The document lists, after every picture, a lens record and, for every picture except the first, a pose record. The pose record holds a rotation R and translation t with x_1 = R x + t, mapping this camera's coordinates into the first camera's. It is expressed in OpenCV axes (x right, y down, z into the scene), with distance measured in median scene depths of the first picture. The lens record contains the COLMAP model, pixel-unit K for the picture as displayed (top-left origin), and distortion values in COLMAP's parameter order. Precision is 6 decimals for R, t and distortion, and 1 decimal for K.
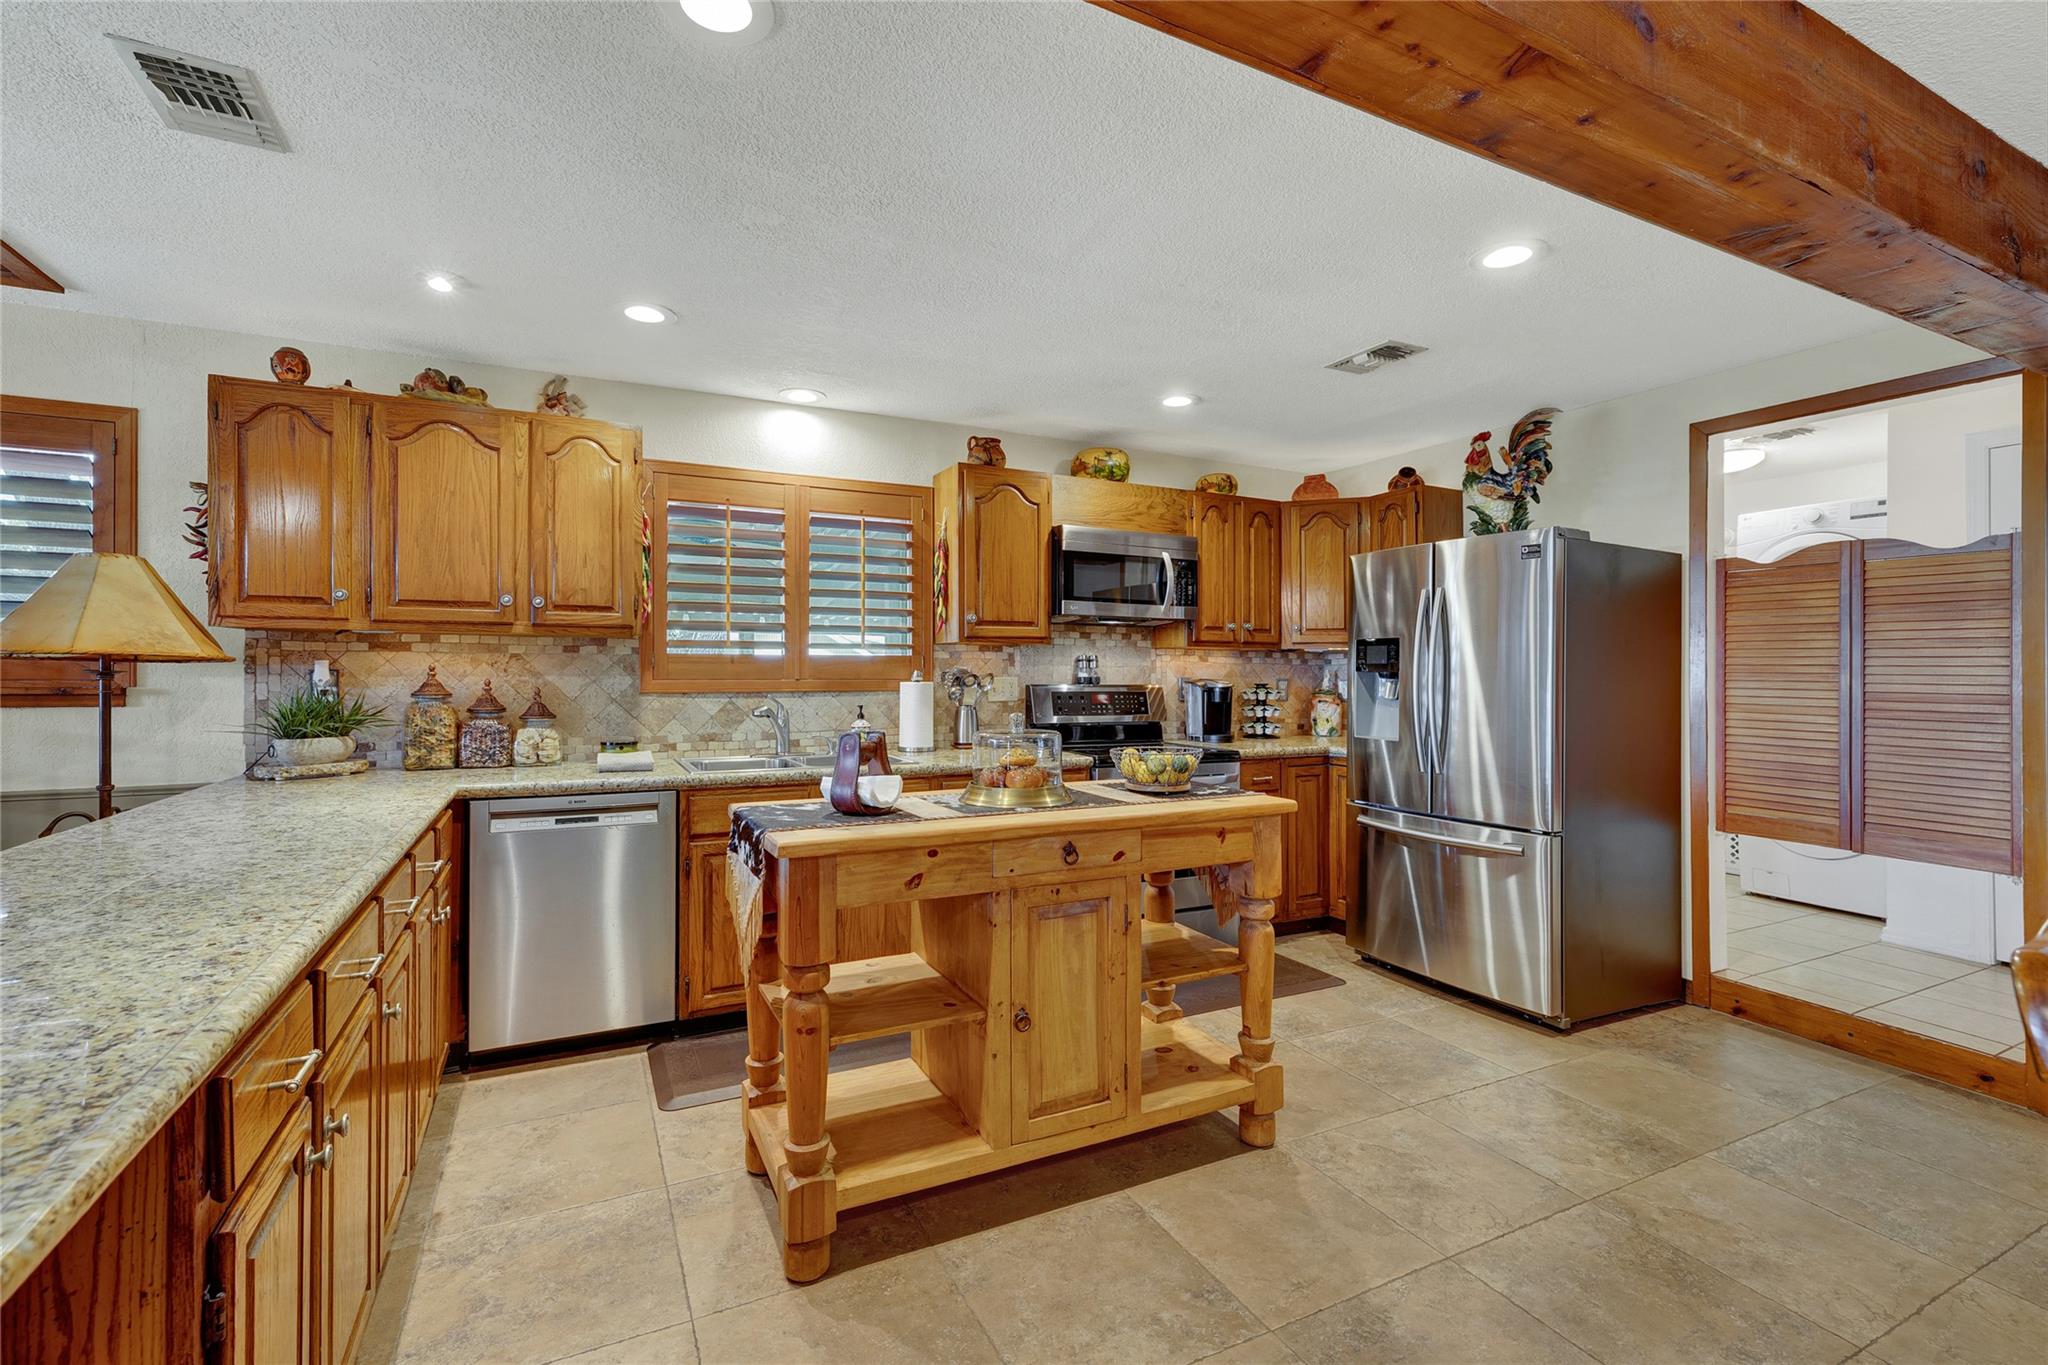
lens RADIAL K [[893.8, 0, 1013.2], [0, 893.8, 667.4], [0, 0, 1]] dist [-0.012552, 0.019495]
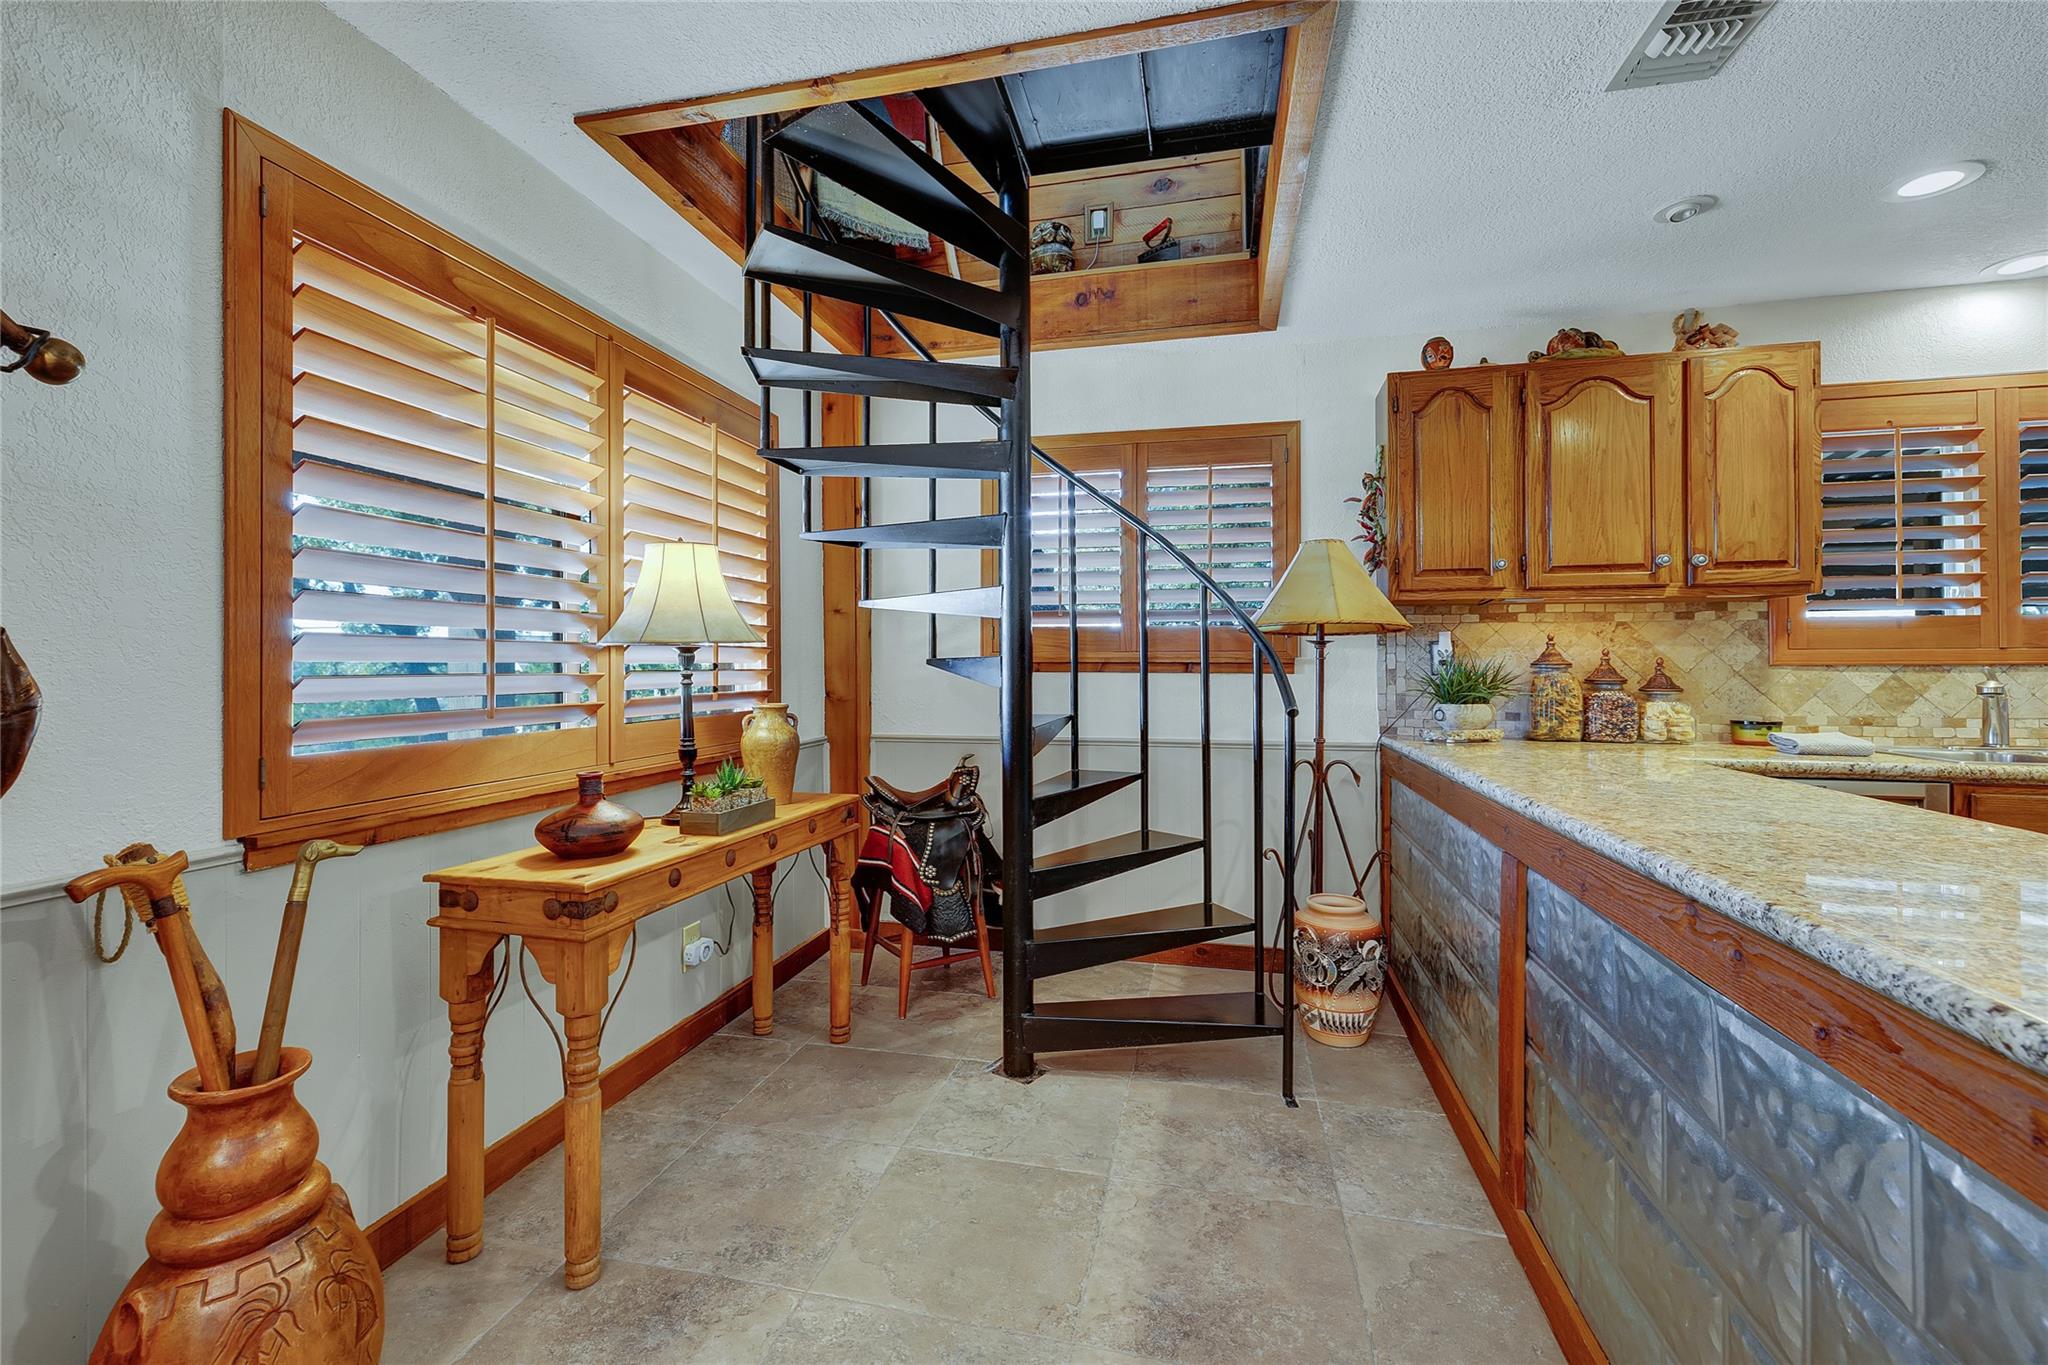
lens RADIAL K [[872.8, 0, 1011.1], [0, 872.8, 662.1], [0, 0, 1]] dist [0.000768, 0.000331]
pose [[0.763544, -0.008811, -0.645696, -0.435421], [0.006802, 0.999961, -0.005602, 0.025912], [0.645720, -0.000114, 0.763574, -0.101414]]
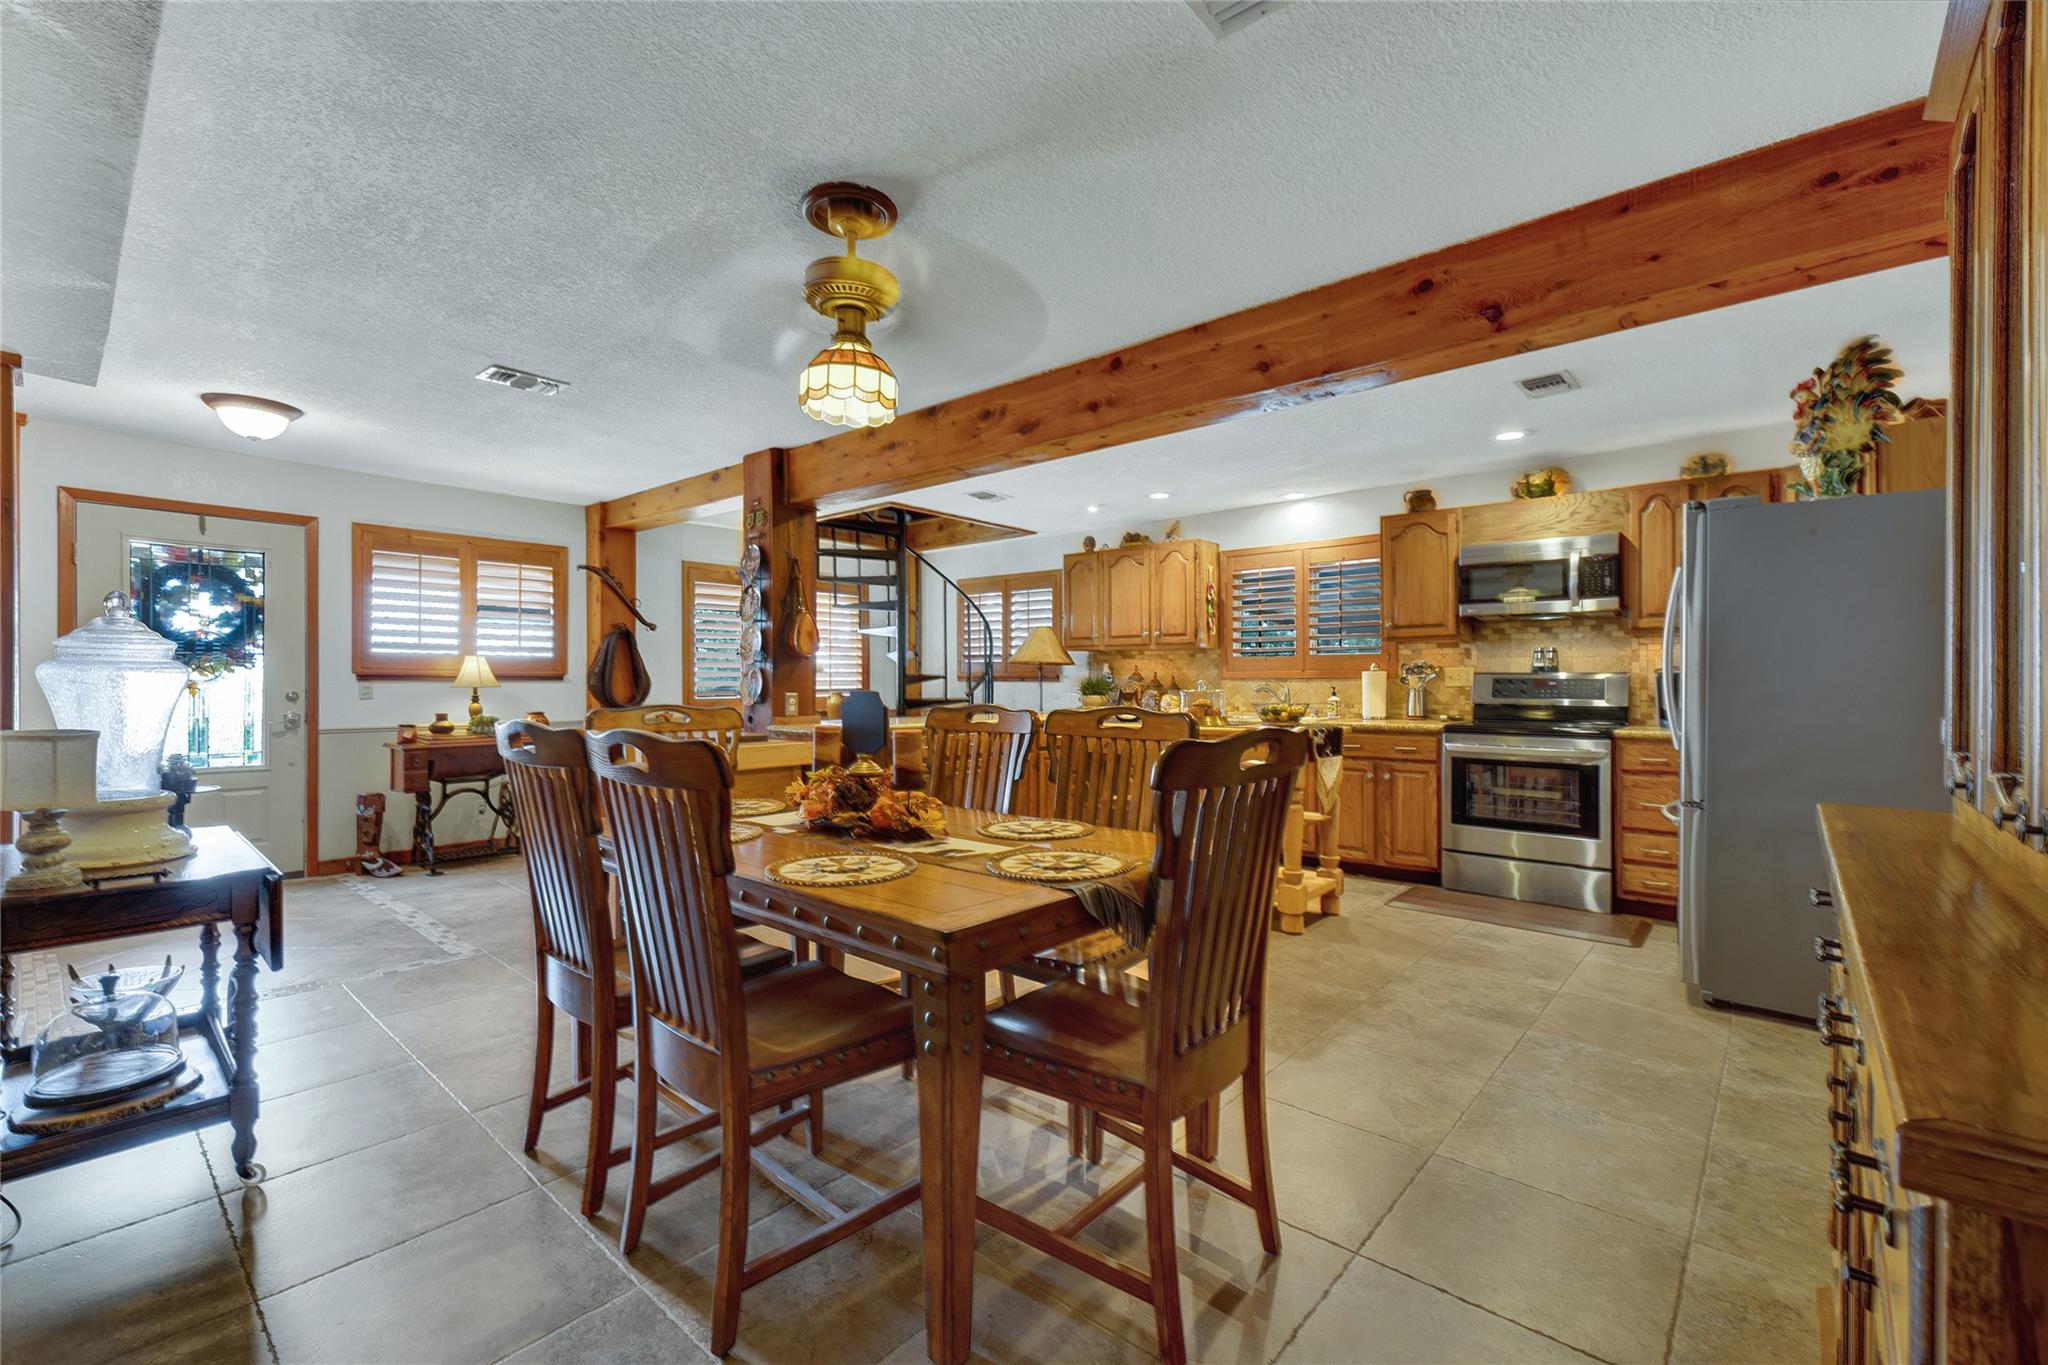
lens RADIAL K [[876.2, 0, 1015.6], [0, 876.2, 675.8], [0, 0, 1]] dist [0.000669, 0.000068]
pose [[0.373999, -0.012394, -0.927346, 1.110243], [0.004022, 0.999923, -0.011742, 0.043074], [0.927420, 0.000661, 0.374020, -0.073843]]
